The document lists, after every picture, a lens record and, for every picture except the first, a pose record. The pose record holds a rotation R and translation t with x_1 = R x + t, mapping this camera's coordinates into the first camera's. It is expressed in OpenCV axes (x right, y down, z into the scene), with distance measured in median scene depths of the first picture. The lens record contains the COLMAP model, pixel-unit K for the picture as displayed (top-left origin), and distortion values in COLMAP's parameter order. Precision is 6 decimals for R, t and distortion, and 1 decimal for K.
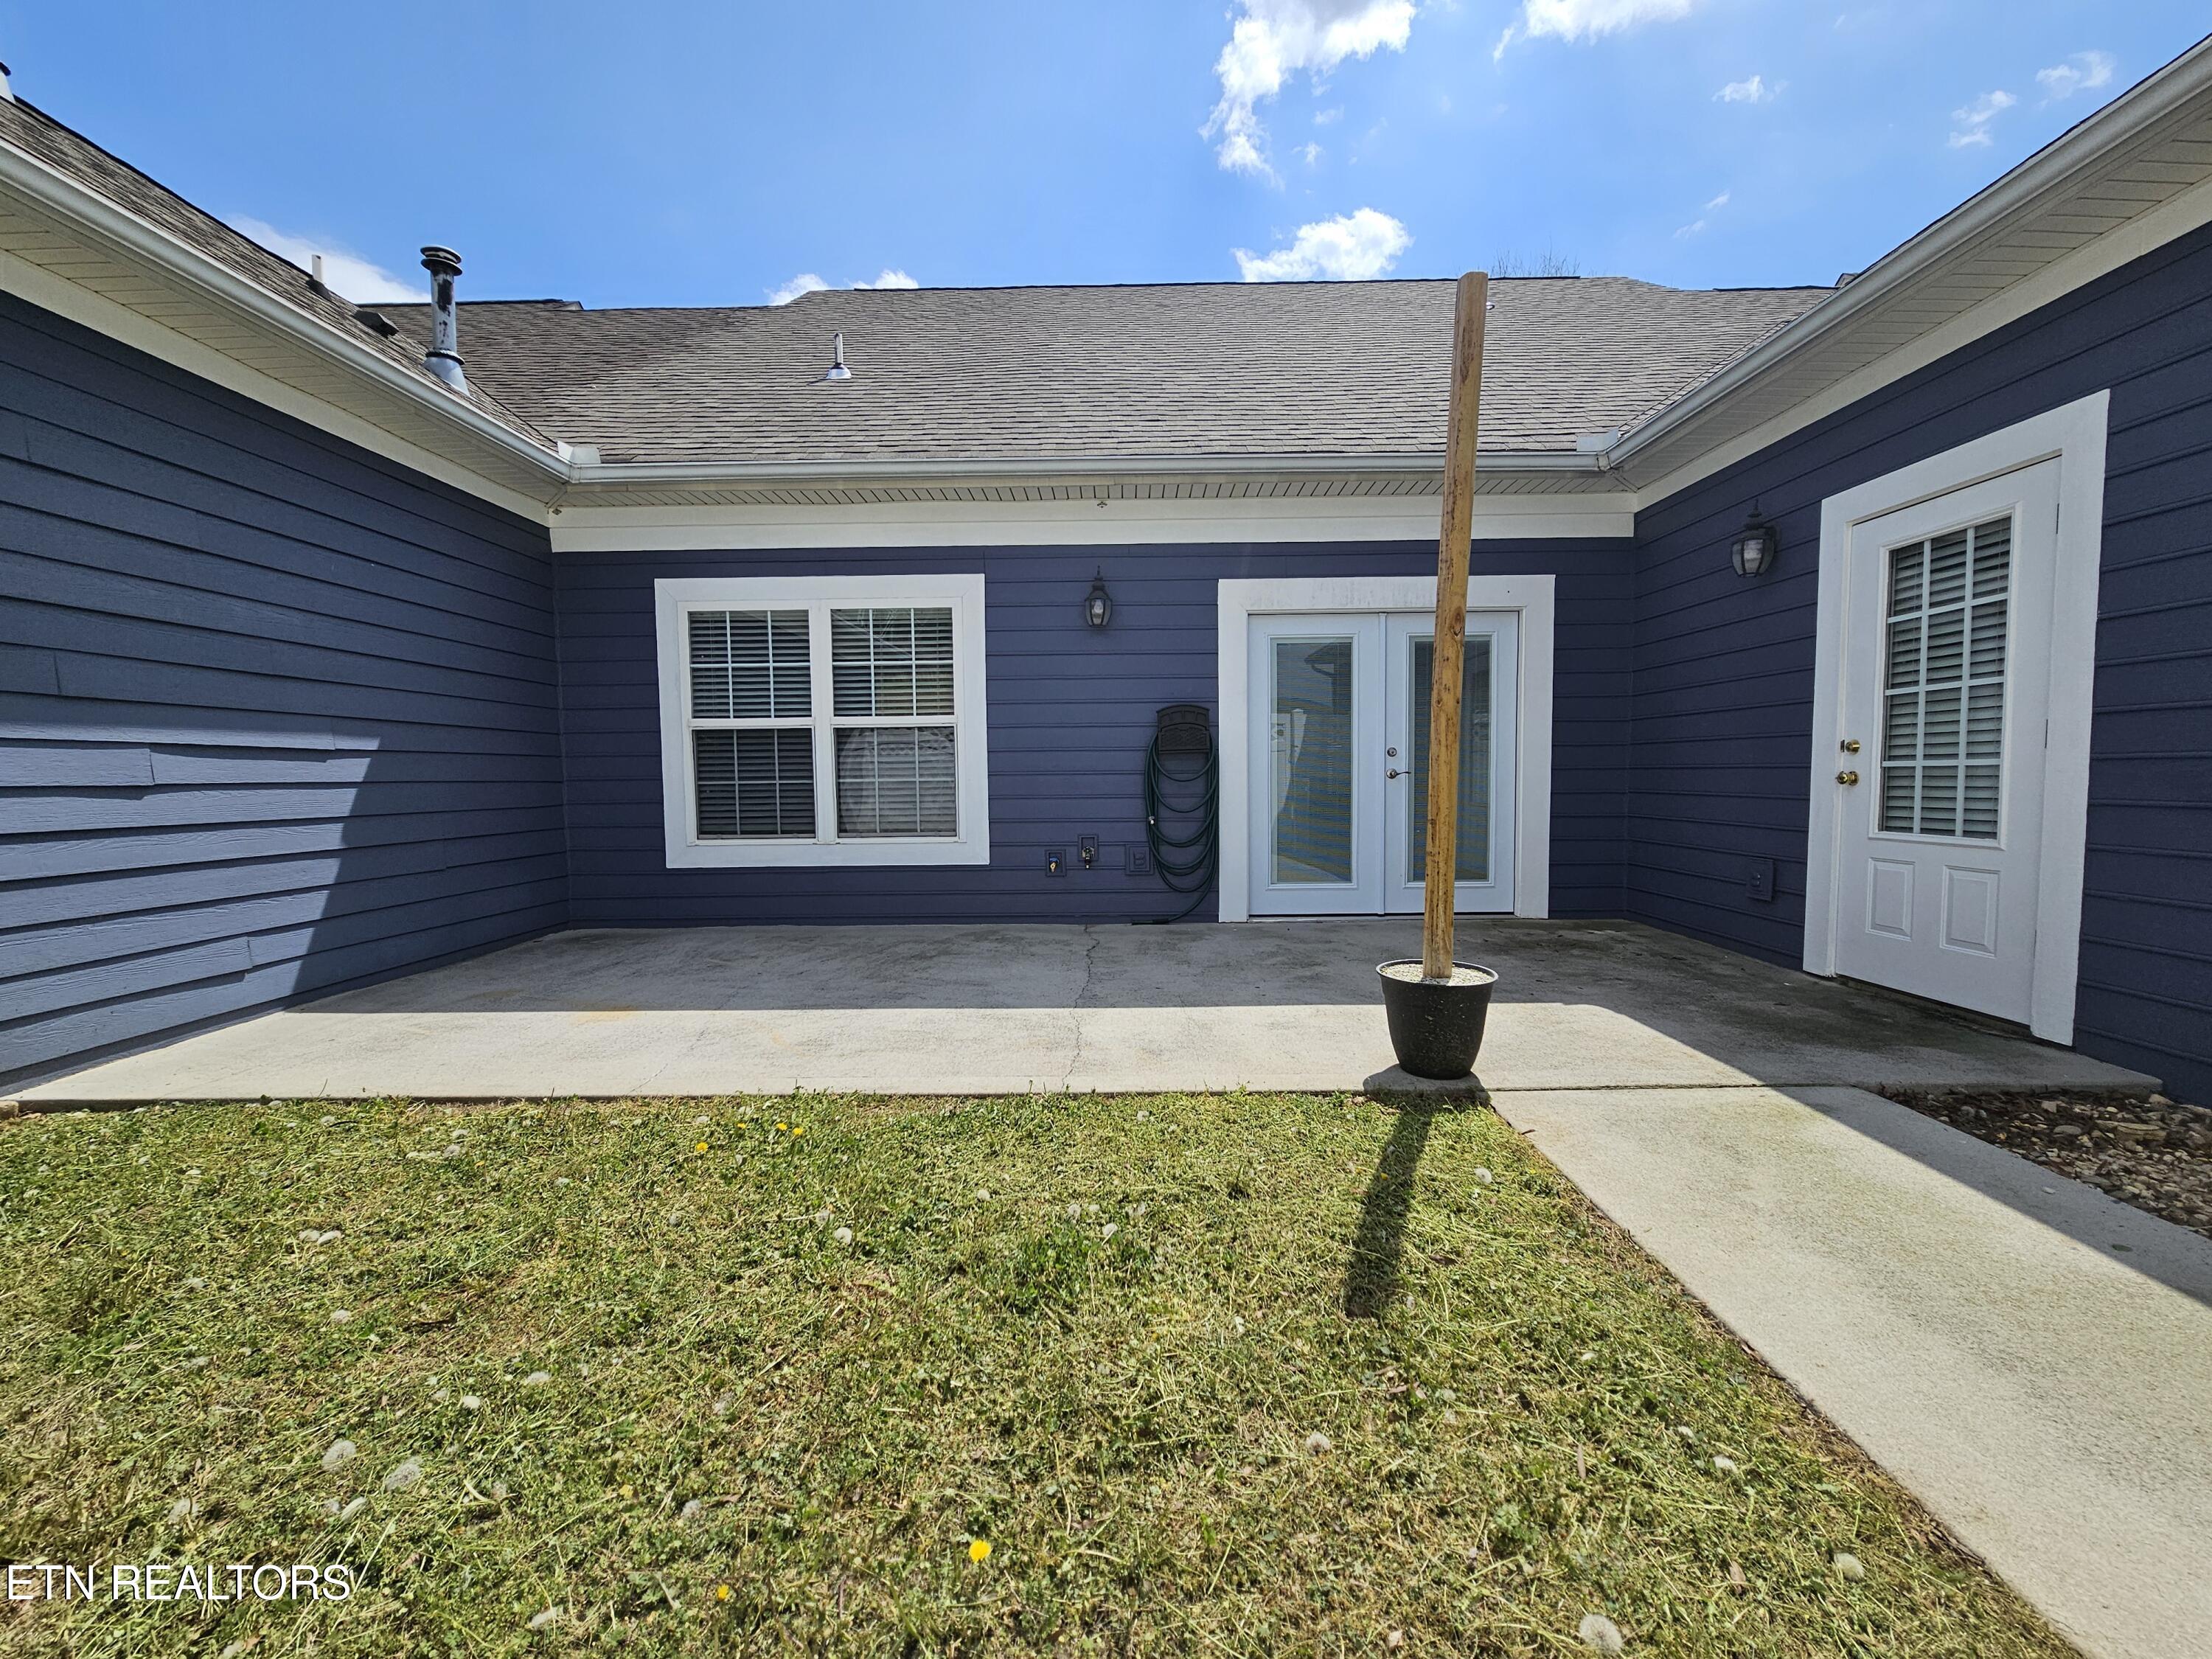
lens RADIAL K [[912.7, 0, 1106.0], [0, 912.7, 829.5], [0, 0, 1]] dist [-0.002054, -0.000004]
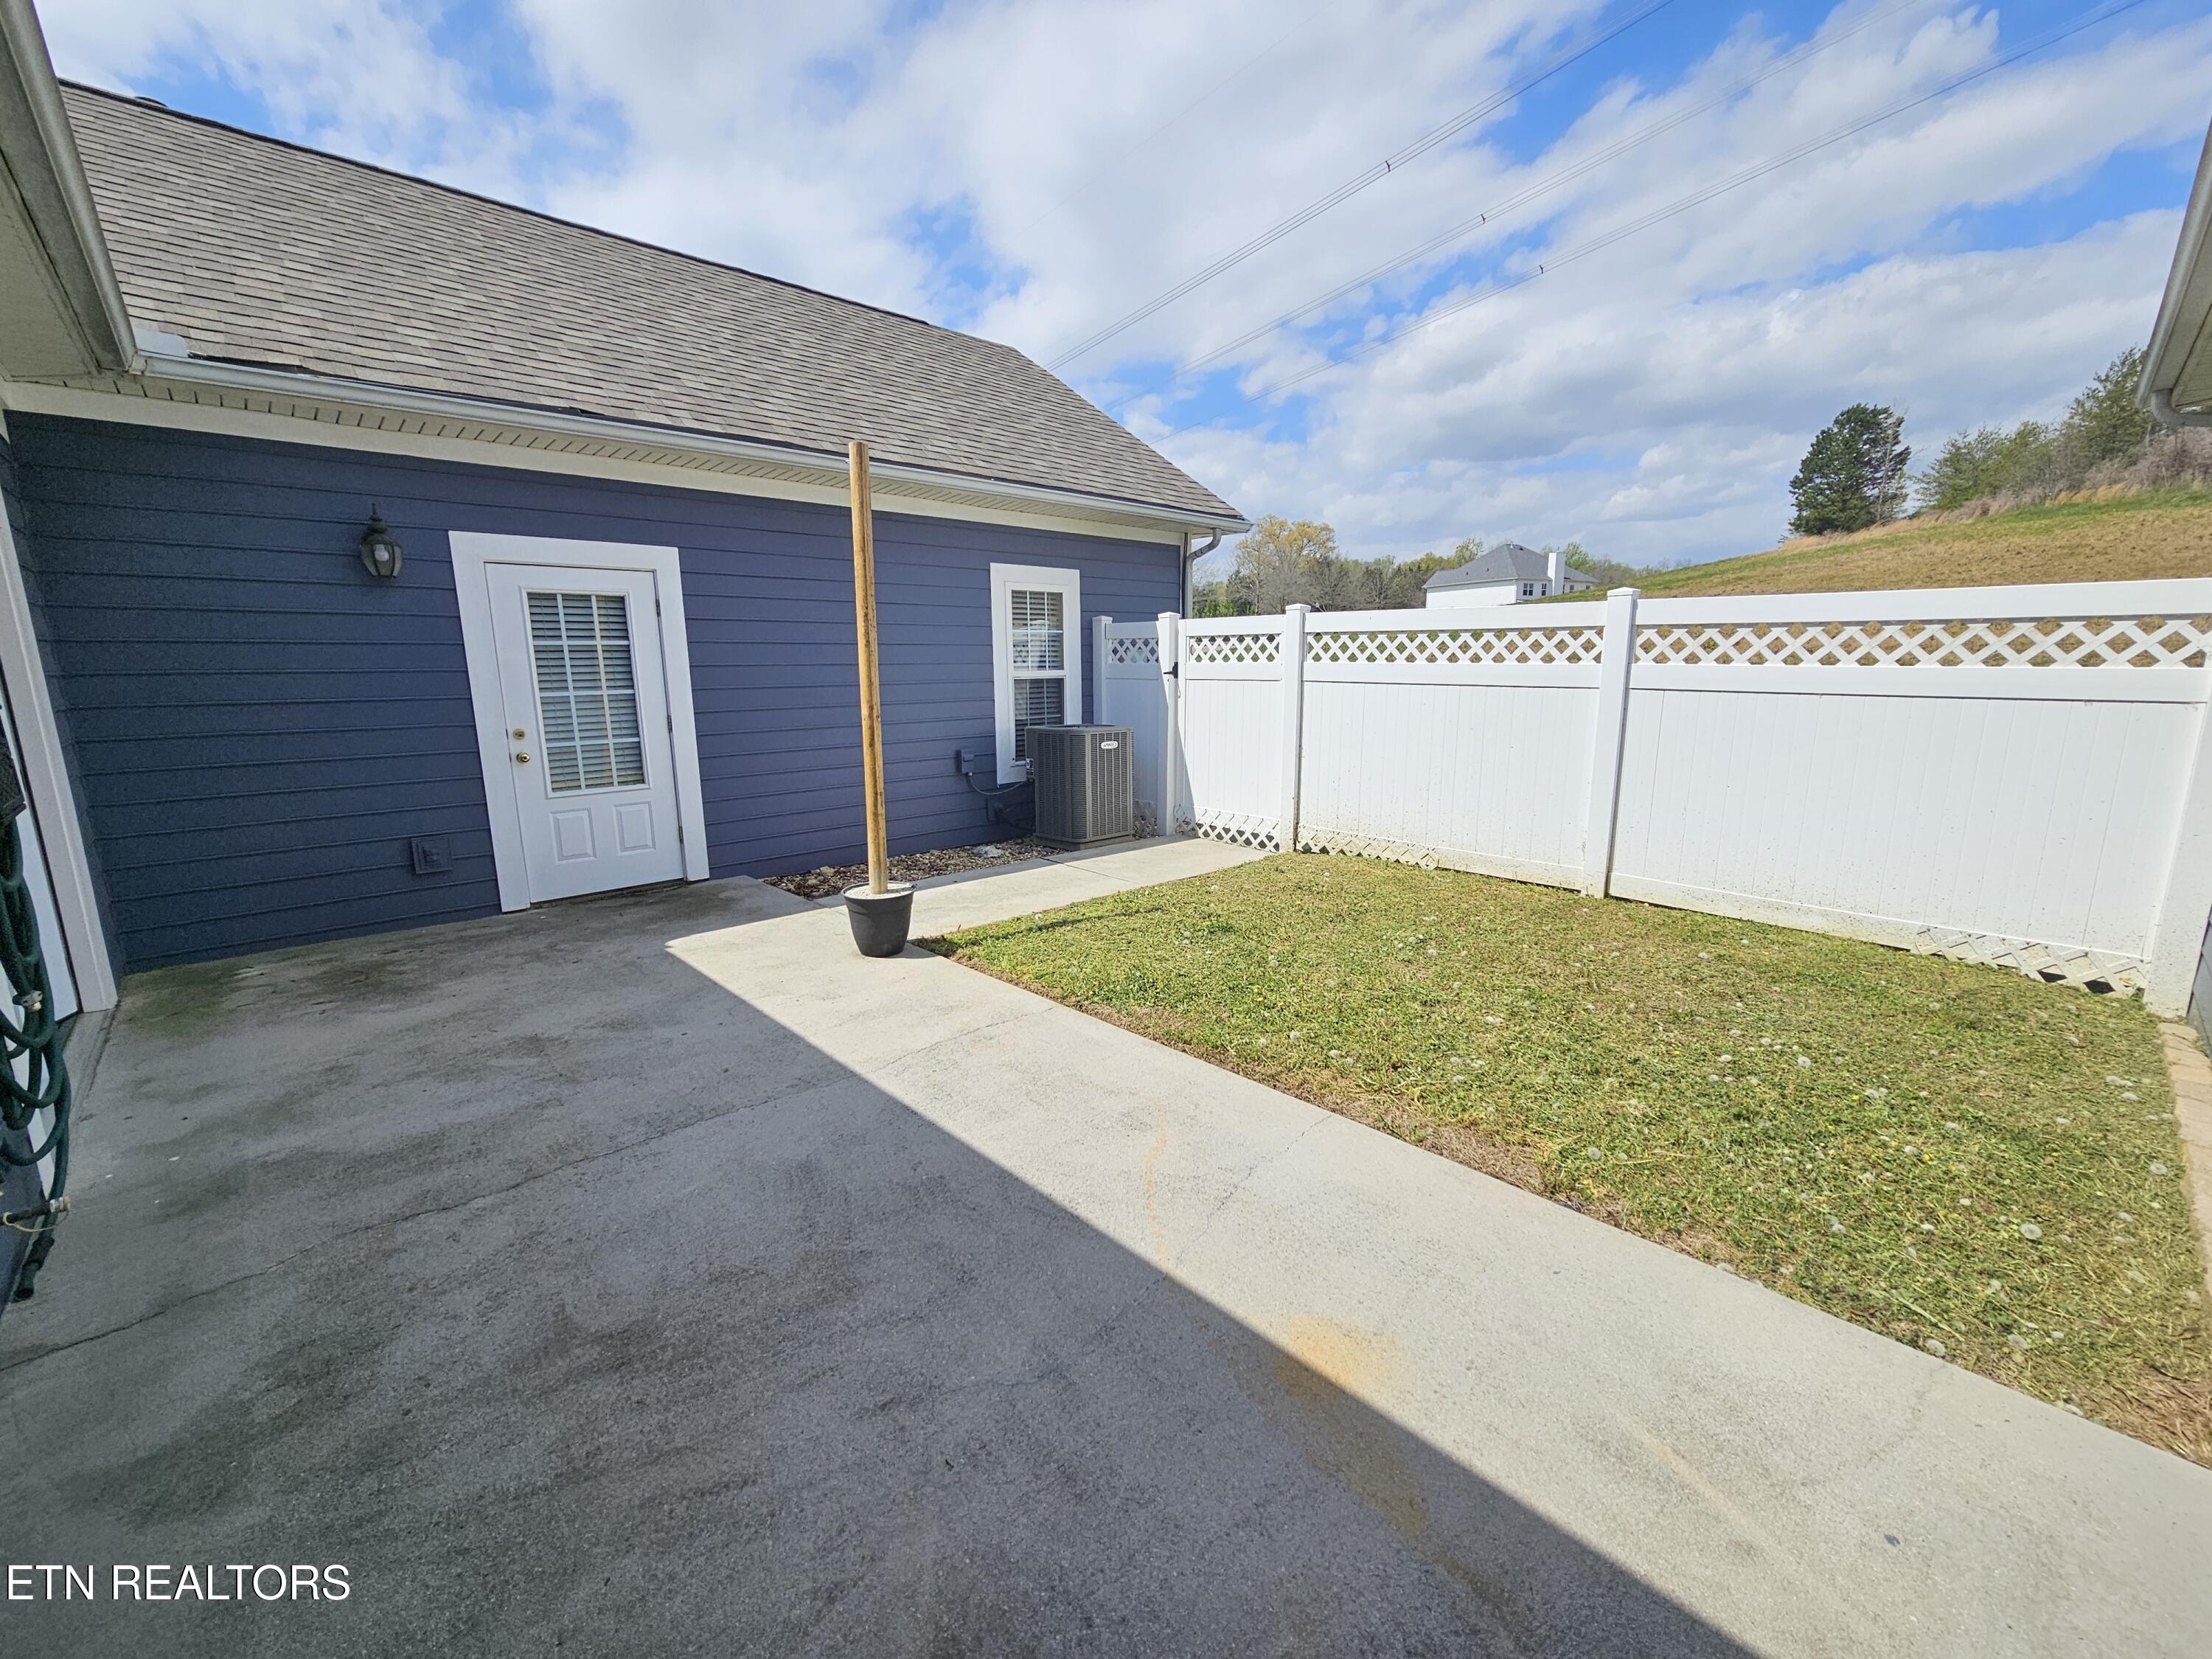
lens RADIAL K [[912.7, 0, 1106.0], [0, 912.7, 829.5], [0, 0, 1]] dist [-0.002054, -0.000004]
pose [[-0.693059, -0.112709, 0.712016, -0.856061], [0.063371, 0.974353, 0.215919, -0.216580], [-0.718090, 0.194766, -0.668141, 1.494736]]
